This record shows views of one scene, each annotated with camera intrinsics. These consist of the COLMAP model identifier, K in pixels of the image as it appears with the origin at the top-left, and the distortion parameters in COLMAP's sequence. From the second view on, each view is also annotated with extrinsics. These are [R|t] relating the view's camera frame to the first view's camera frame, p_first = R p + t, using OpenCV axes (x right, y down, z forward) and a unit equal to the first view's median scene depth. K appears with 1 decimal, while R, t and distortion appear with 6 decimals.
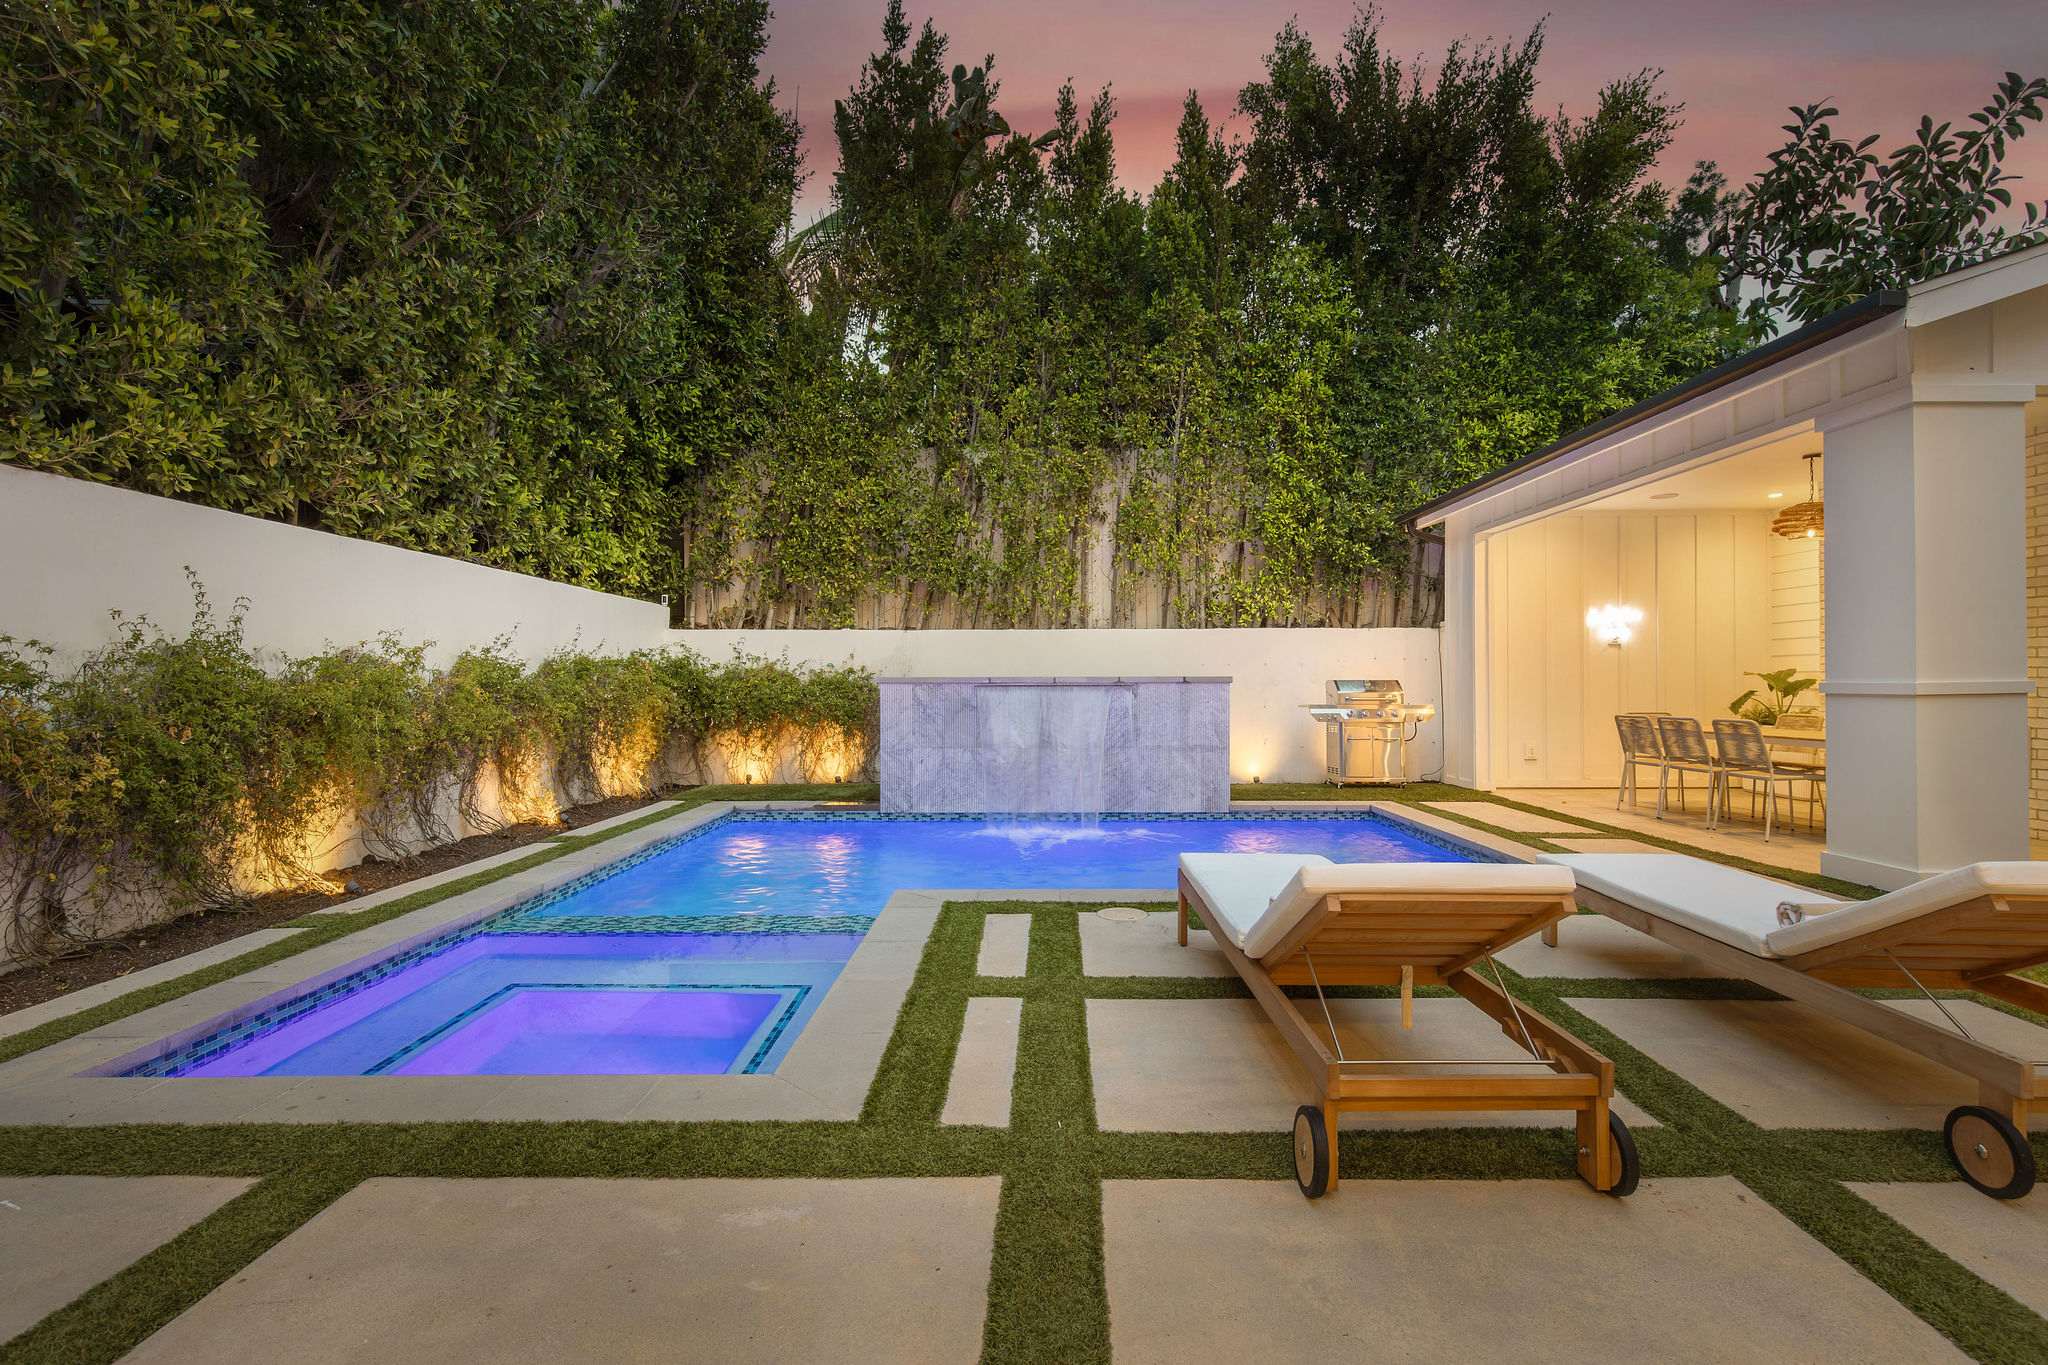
lens RADIAL K [[918.0, 0, 1035.4], [0, 918.0, 679.3], [0, 0, 1]] dist [0.003312, -0.000448]
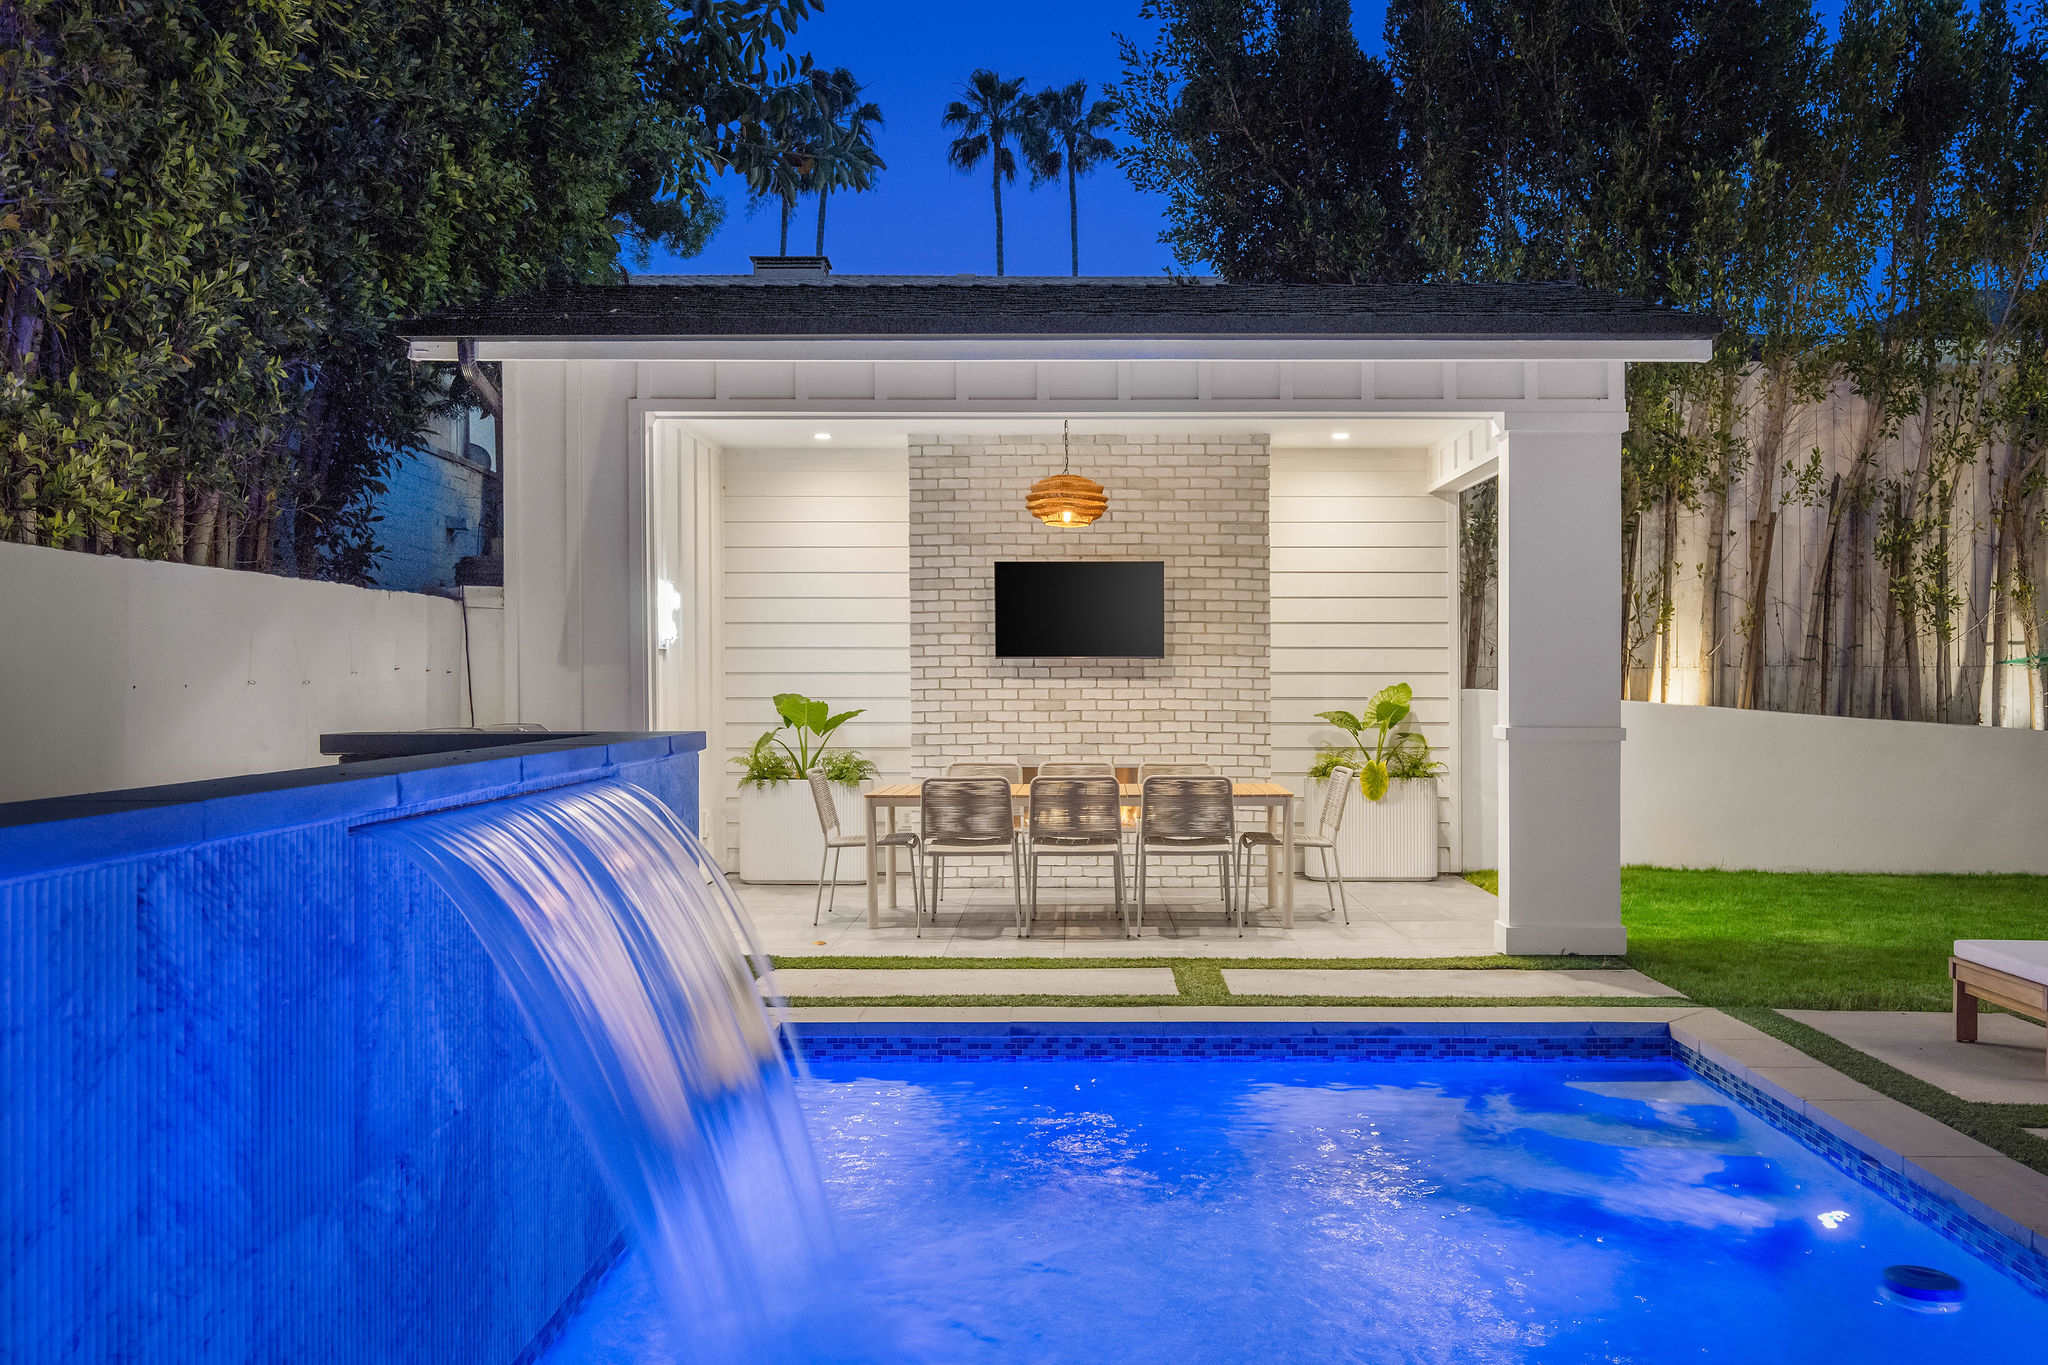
lens RADIAL K [[1573.7, 0, 1087.9], [0, 1573.7, 693.4], [0, 0, 1]] dist [0.014909, -0.005674]
pose [[-0.009809, -0.008228, 0.999918, -0.364465], [-0.002604, 0.999963, 0.008202, -0.024226], [-0.999949, -0.002524, -0.009830, 0.877753]]
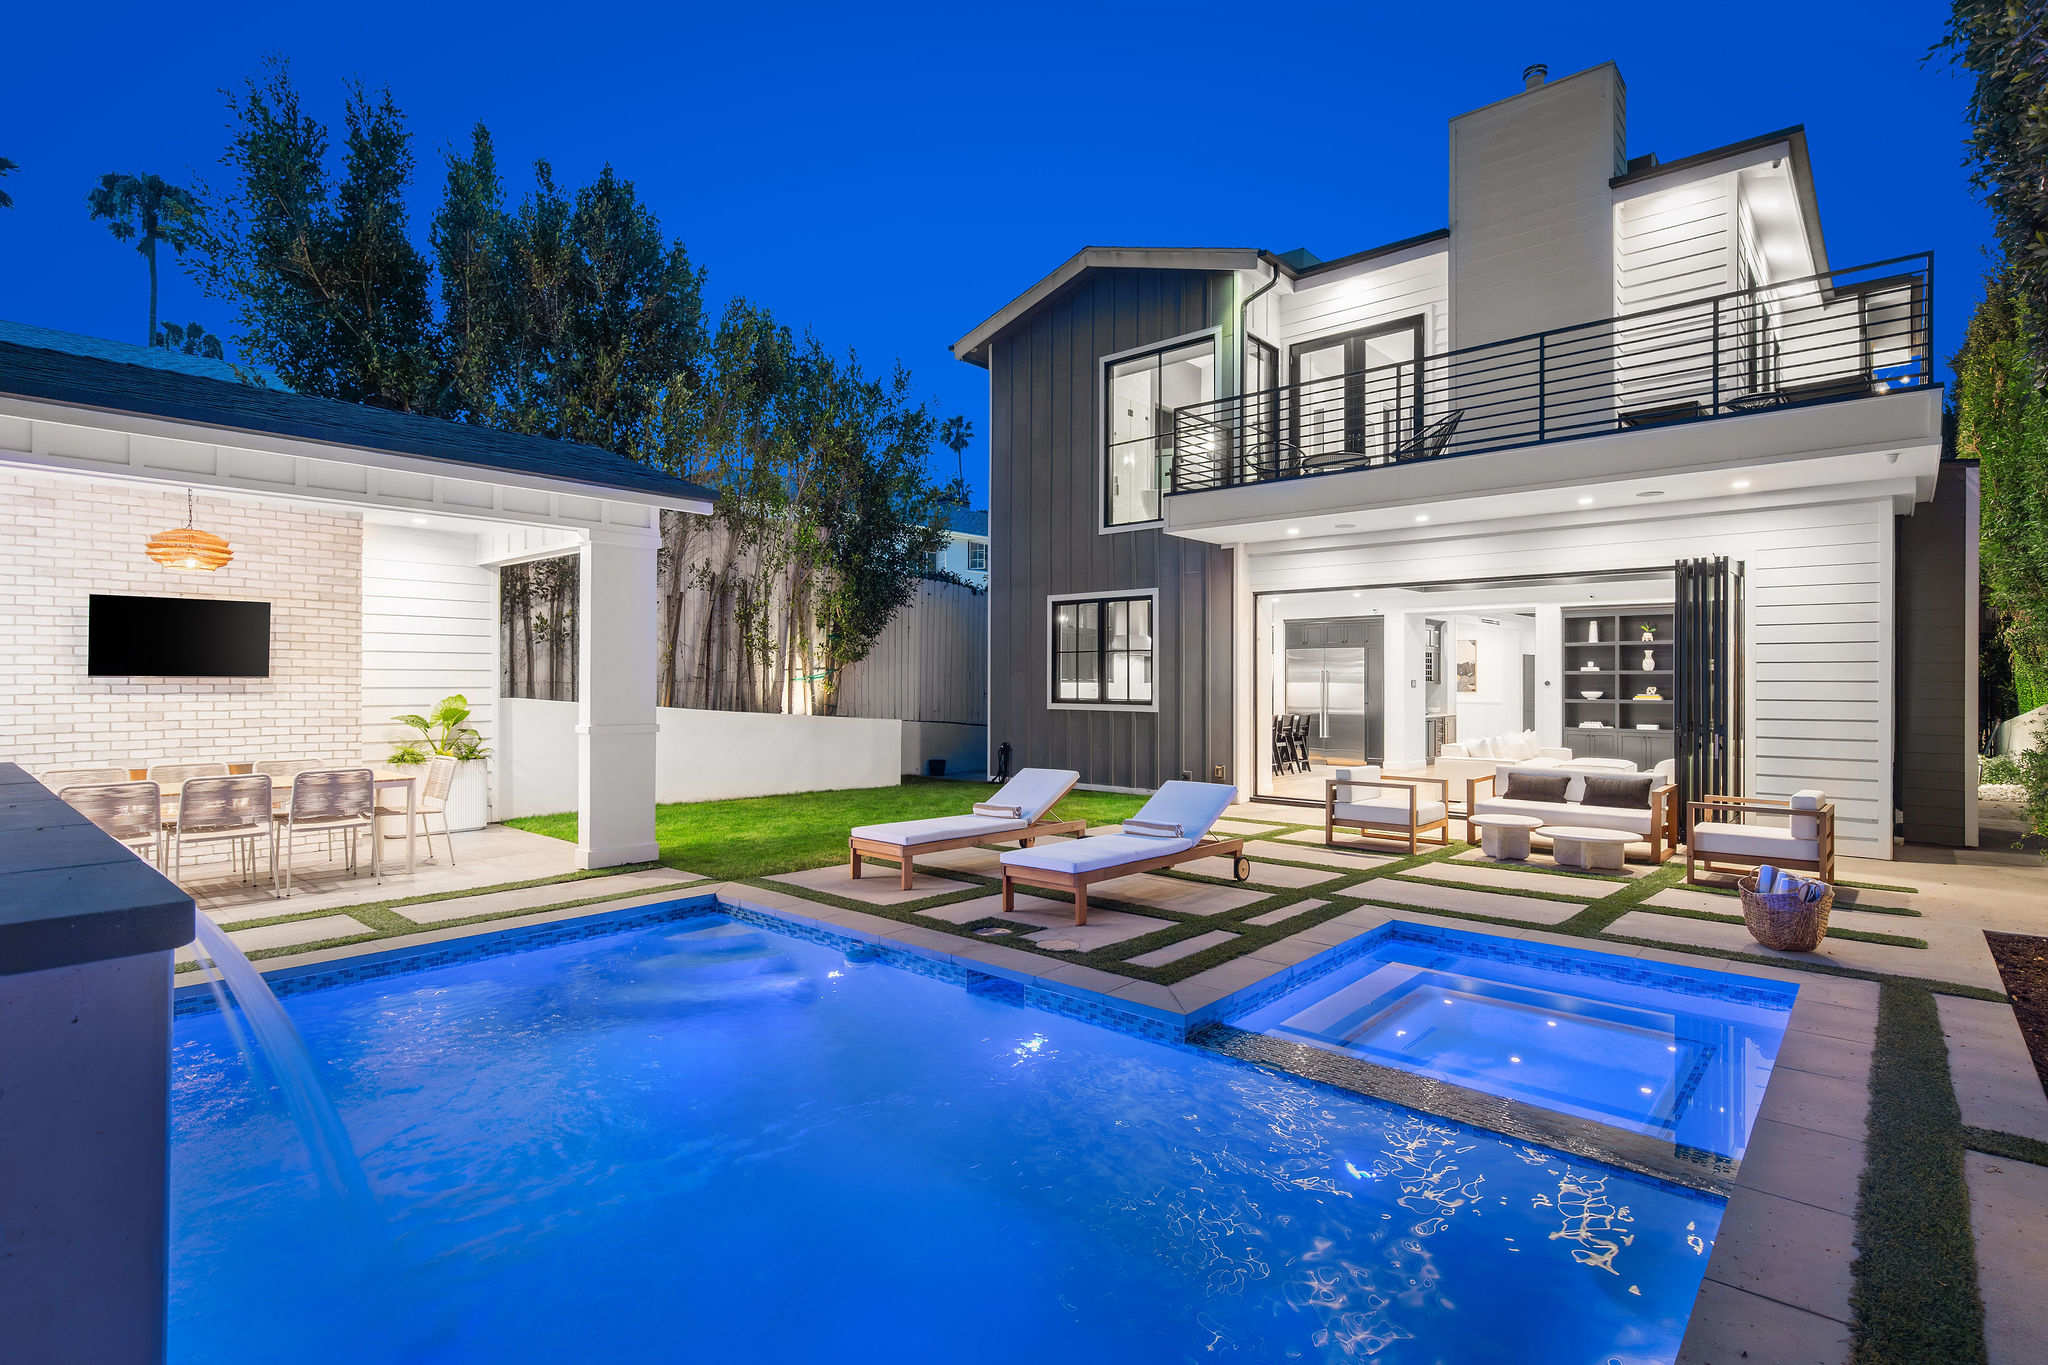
lens RADIAL K [[996.9, 0, 1035.9], [0, 996.9, 674.2], [0, 0, 1]] dist [0.001151, 0.000049]
pose [[-0.755803, 0.002517, 0.654795, -0.368592], [-0.004116, 0.999955, -0.008594, -0.039613], [-0.654787, -0.009190, -0.755758, 1.054471]]
